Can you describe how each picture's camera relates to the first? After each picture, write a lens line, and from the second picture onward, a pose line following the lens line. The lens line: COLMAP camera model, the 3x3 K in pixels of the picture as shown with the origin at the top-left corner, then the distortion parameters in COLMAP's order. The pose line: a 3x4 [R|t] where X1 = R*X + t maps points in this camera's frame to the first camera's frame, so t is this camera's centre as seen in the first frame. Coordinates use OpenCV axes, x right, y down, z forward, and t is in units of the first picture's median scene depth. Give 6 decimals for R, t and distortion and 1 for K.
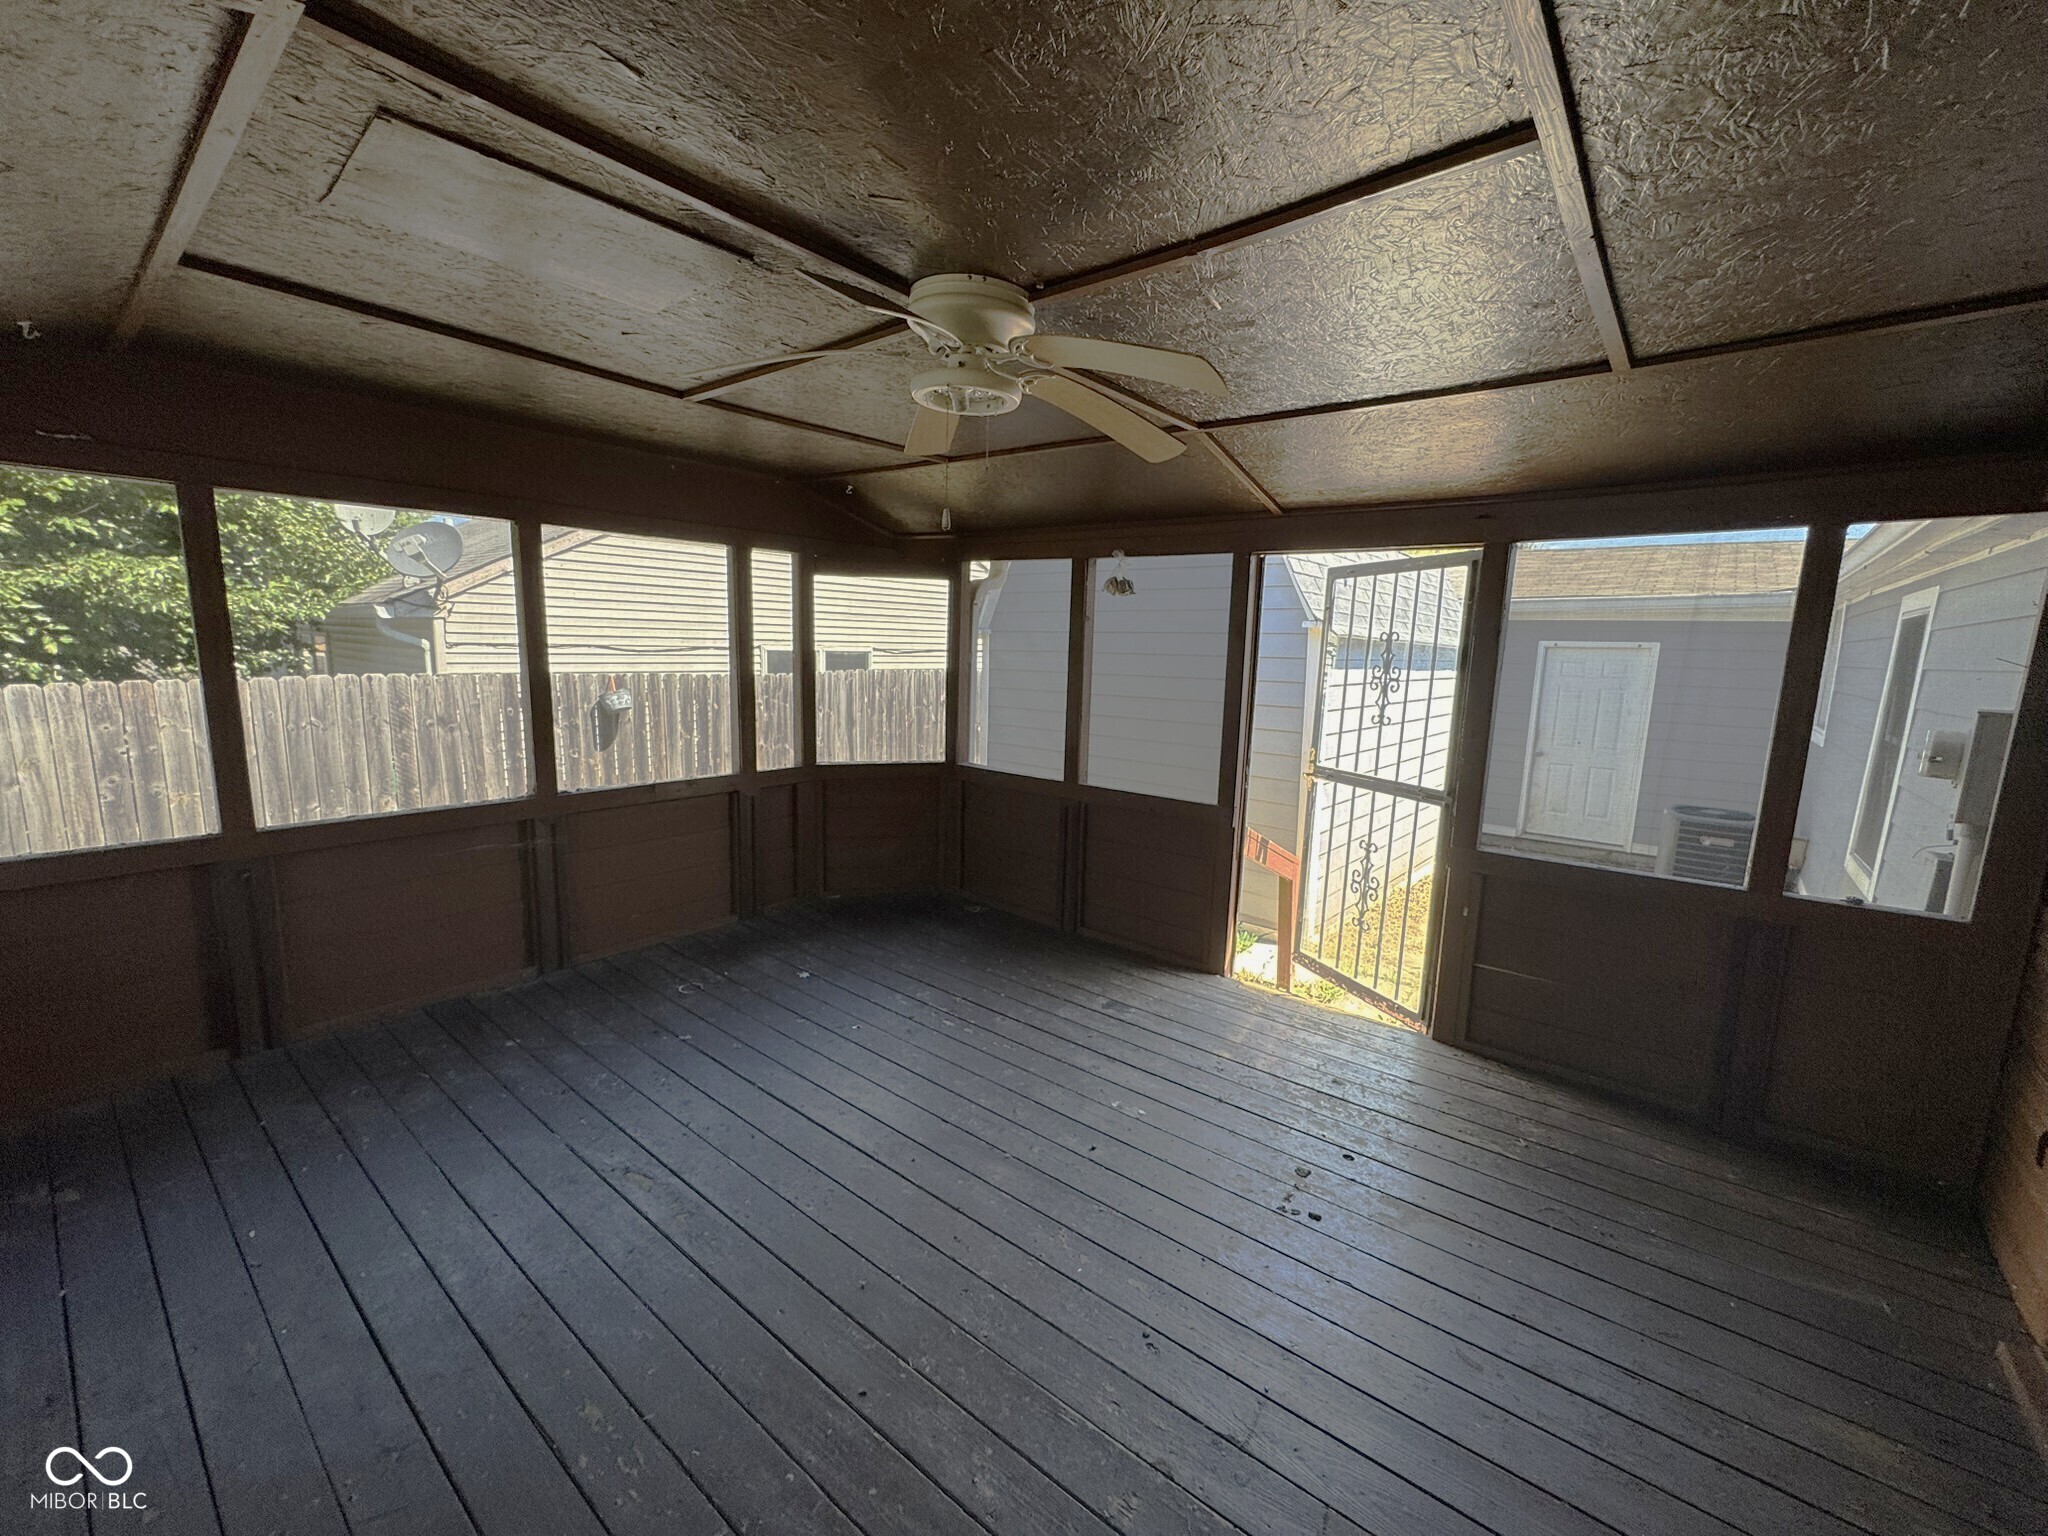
lens RADIAL K [[820.7, 0, 1034.1], [0, 820.7, 774.1], [0, 0, 1]] dist [-0.003006, 0.000281]
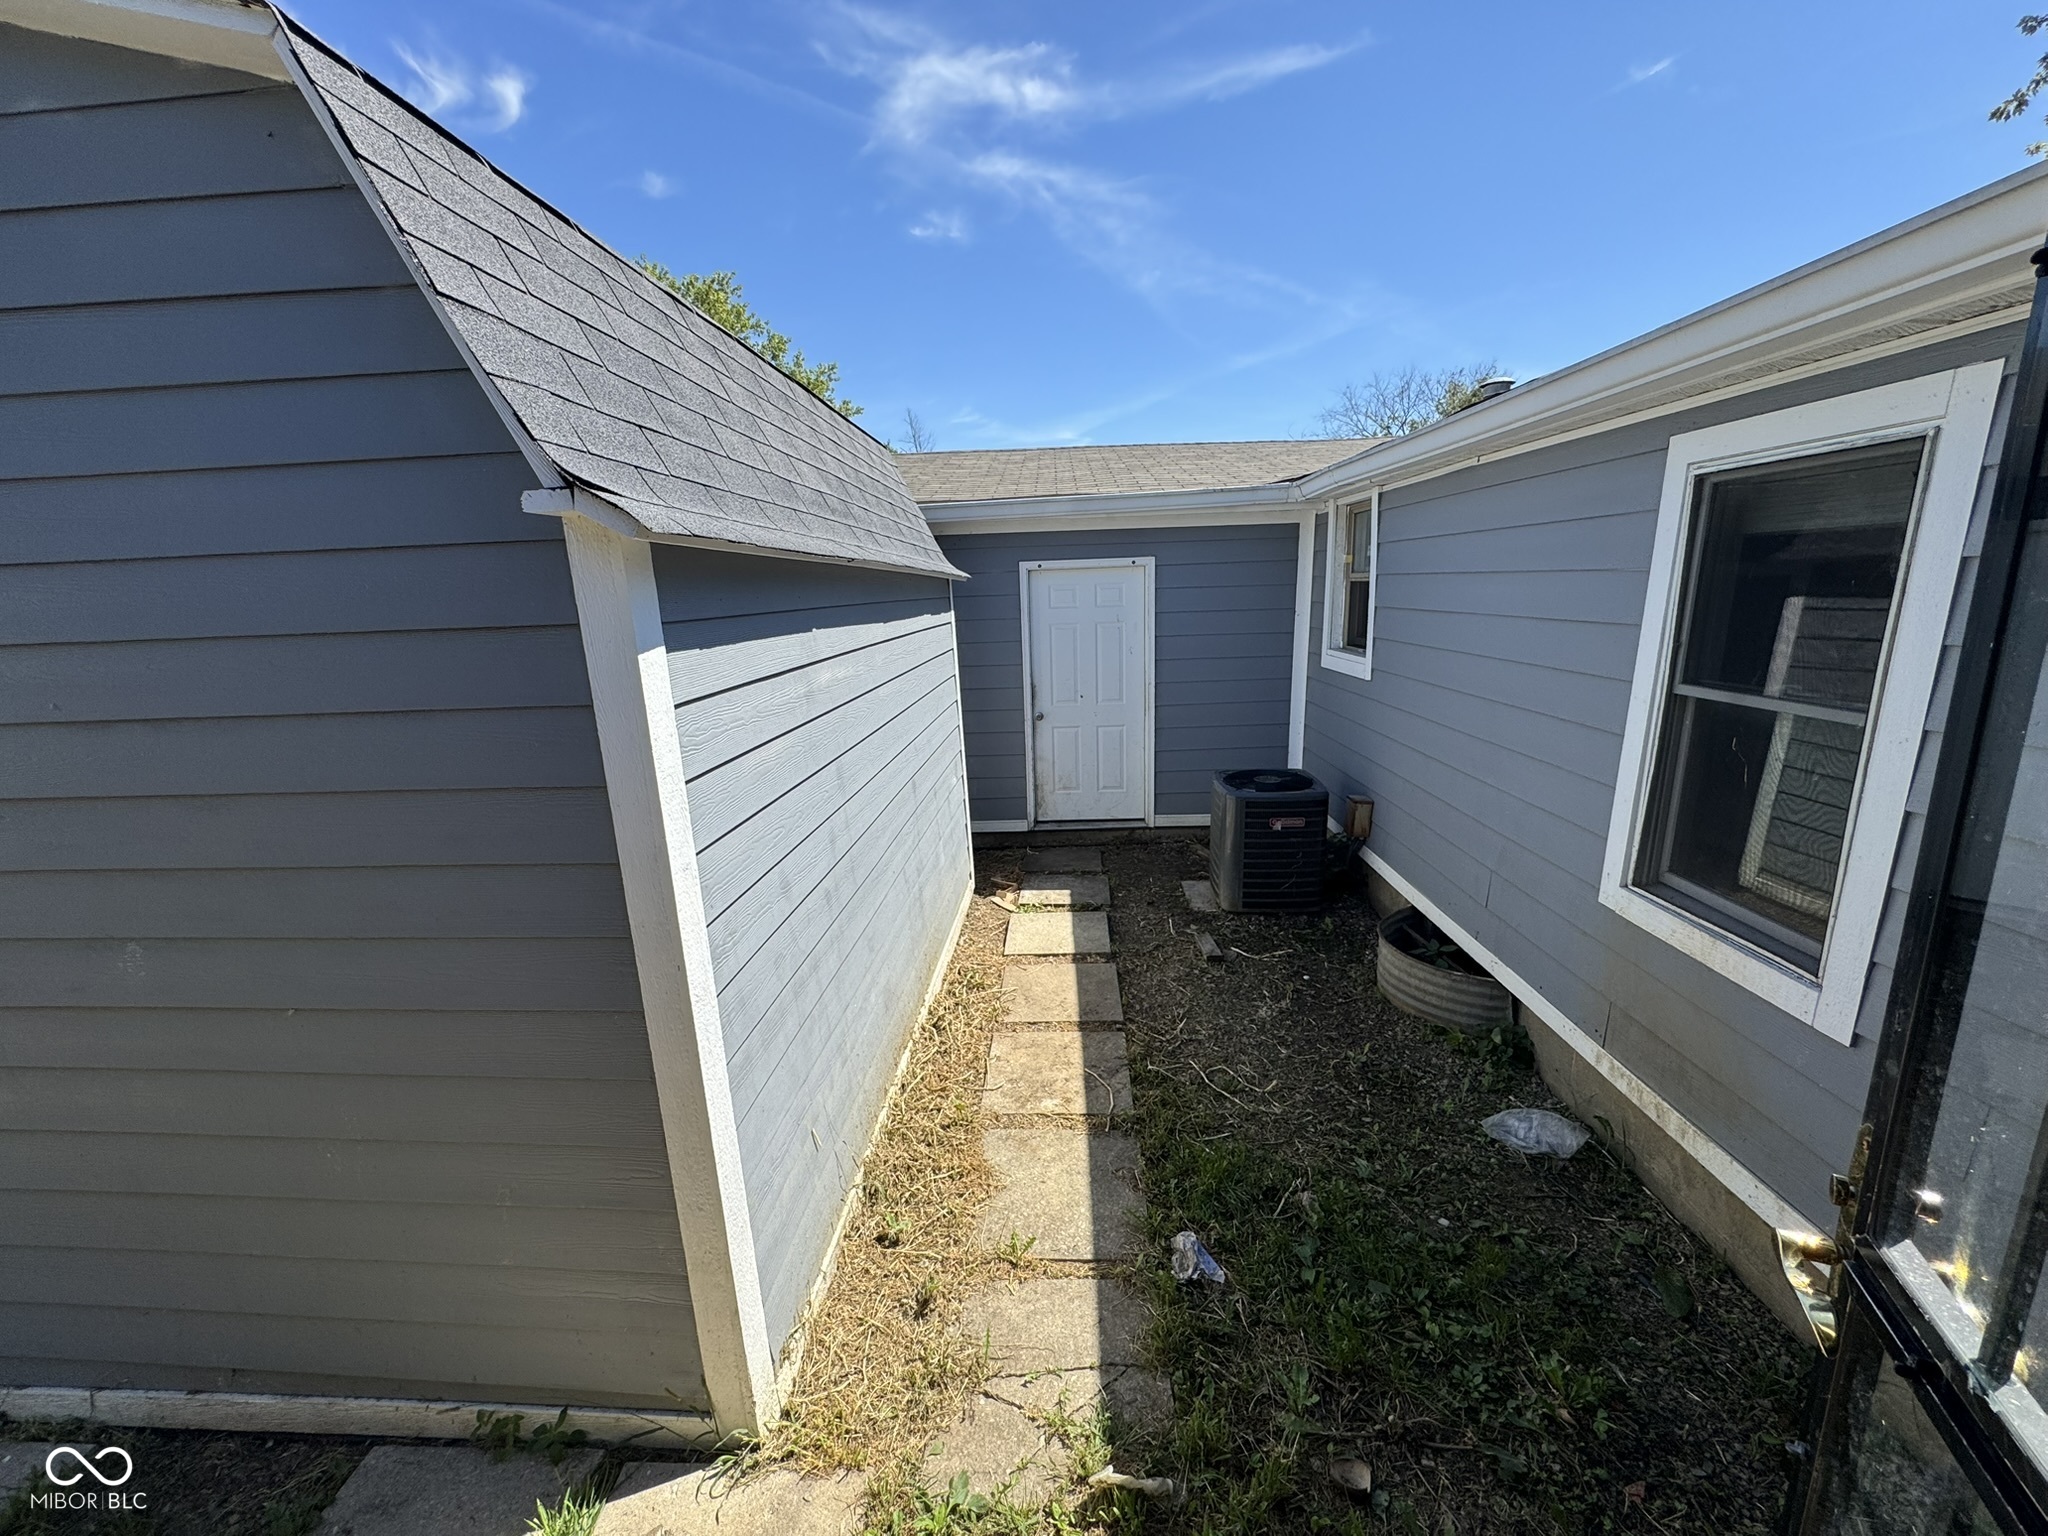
lens RADIAL K [[820.7, 0, 1020.5], [0, 820.7, 774.3], [0, 0, 1]] dist [-0.003006, 0.000281]
pose [[0.806158, -0.183455, 0.562542, 0.191272], [0.147114, 0.983012, 0.109753, -0.062503], [-0.573120, -0.005720, 0.819452, 0.436992]]
